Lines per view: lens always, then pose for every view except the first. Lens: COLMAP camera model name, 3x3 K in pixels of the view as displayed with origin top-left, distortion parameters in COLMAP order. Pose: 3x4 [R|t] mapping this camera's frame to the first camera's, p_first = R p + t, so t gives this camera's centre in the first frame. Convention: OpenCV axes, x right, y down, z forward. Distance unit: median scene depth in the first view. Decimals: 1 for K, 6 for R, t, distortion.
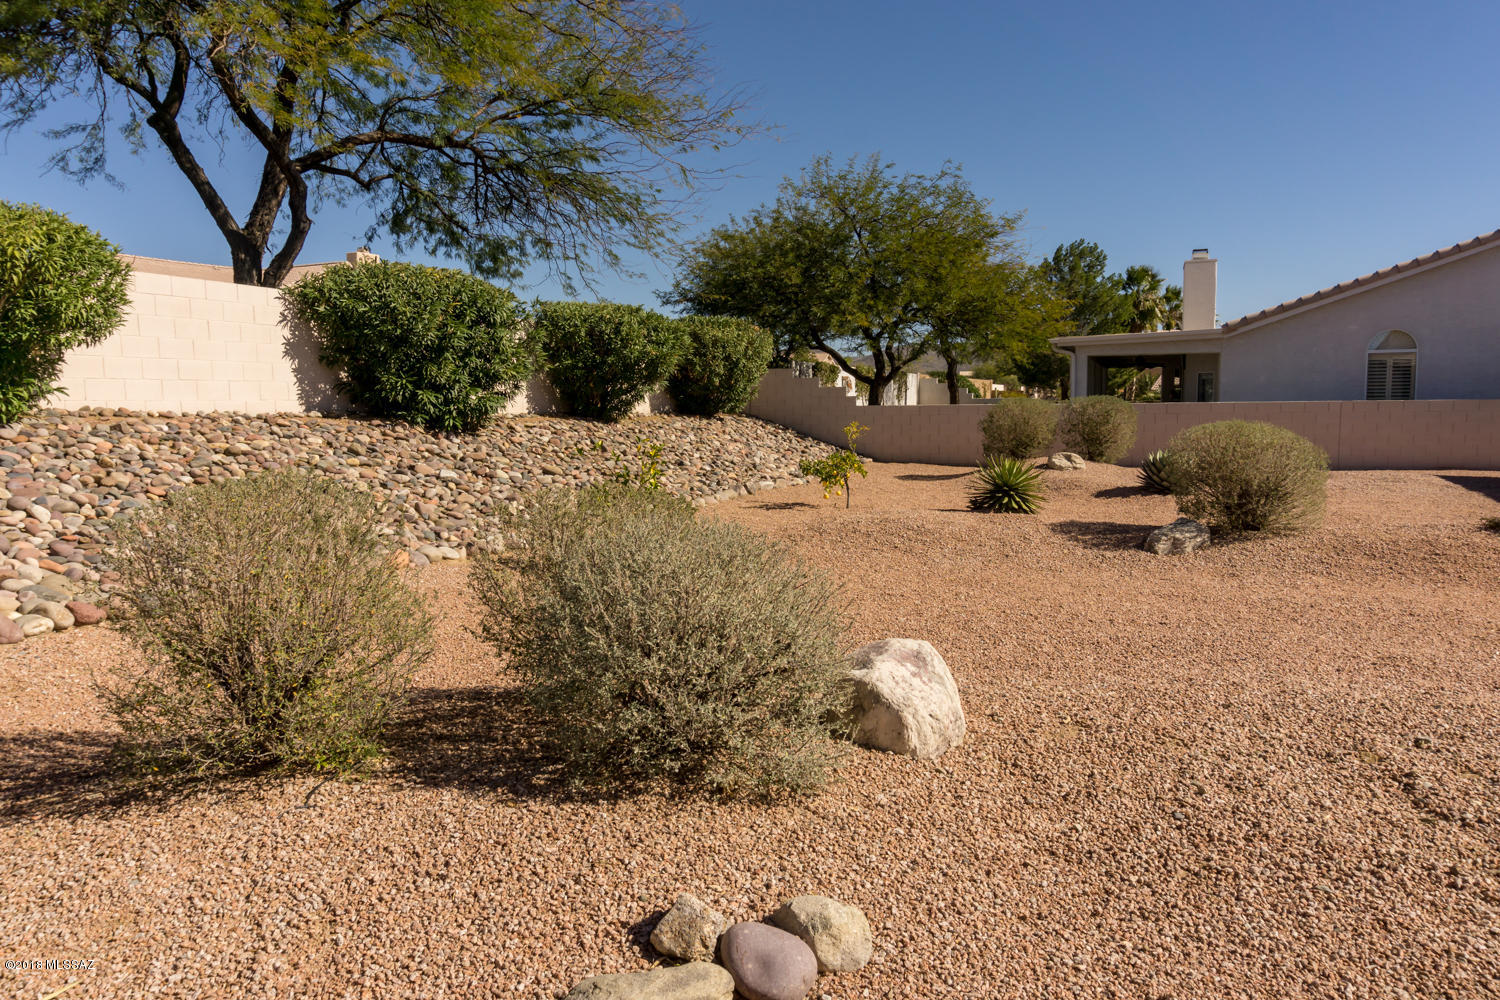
lens RADIAL K [[1024.0, 0, 750.0], [0, 1024.0, 500.0], [0, 0, 1]] dist [-0.005760, -0.004048]
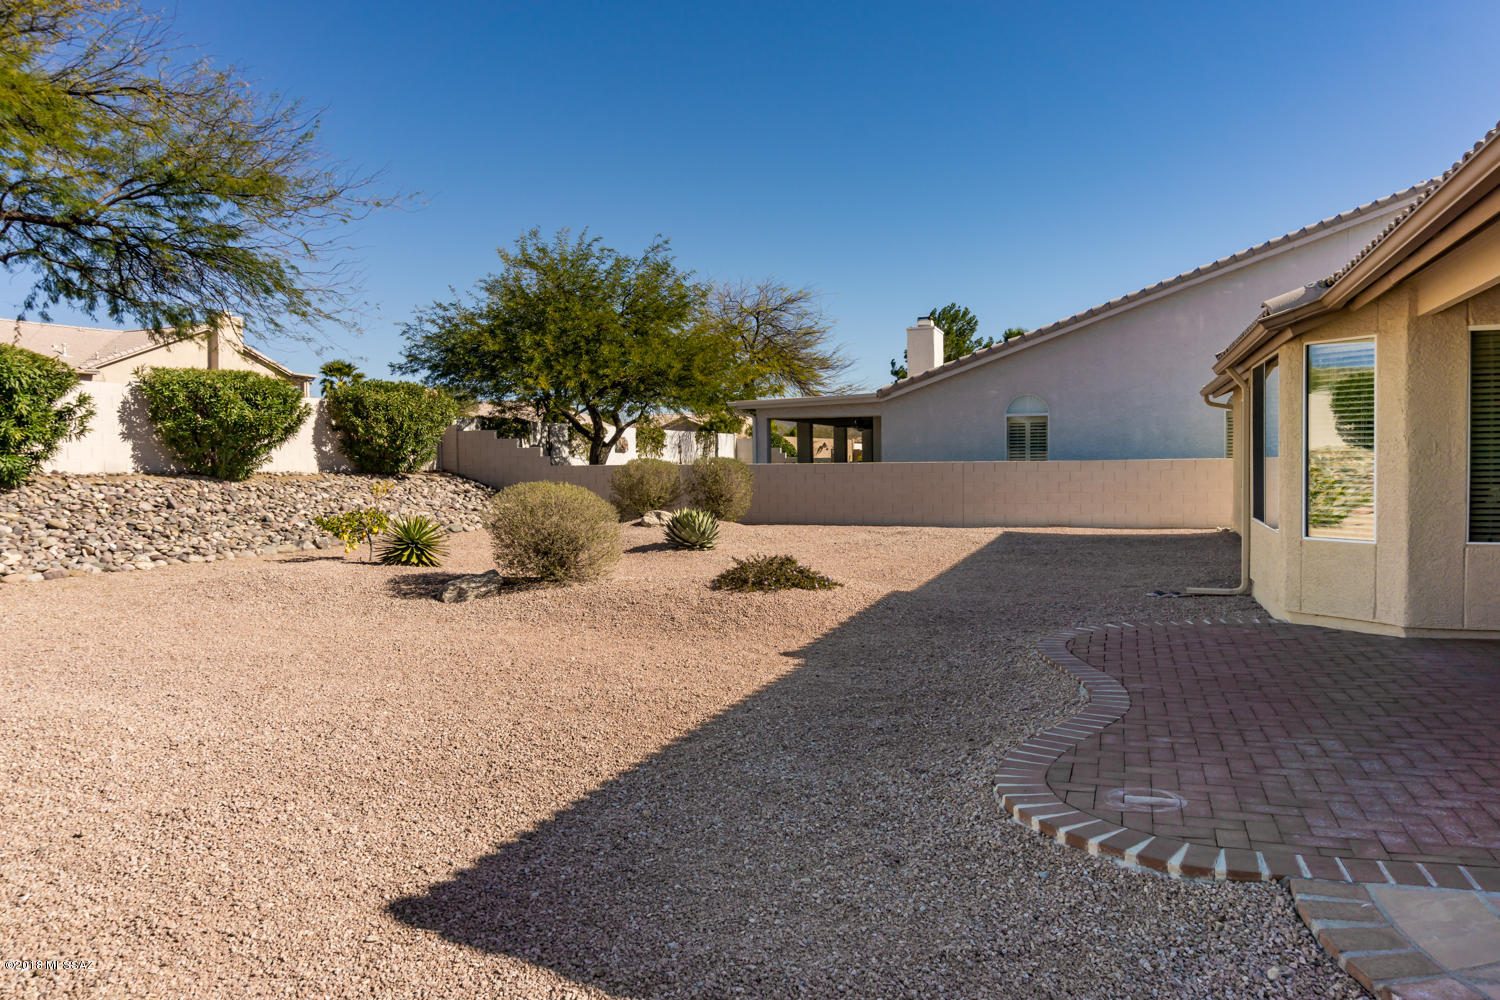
lens RADIAL K [[1024.0, 0, 750.0], [0, 1024.0, 500.0], [0, 0, 1]] dist [-0.005760, -0.004048]
pose [[0.999757, 0.001939, 0.021980, 0.325046], [-0.000720, 0.998469, -0.055306, 0.001494], [-0.022054, 0.055276, 0.998228, -0.055357]]
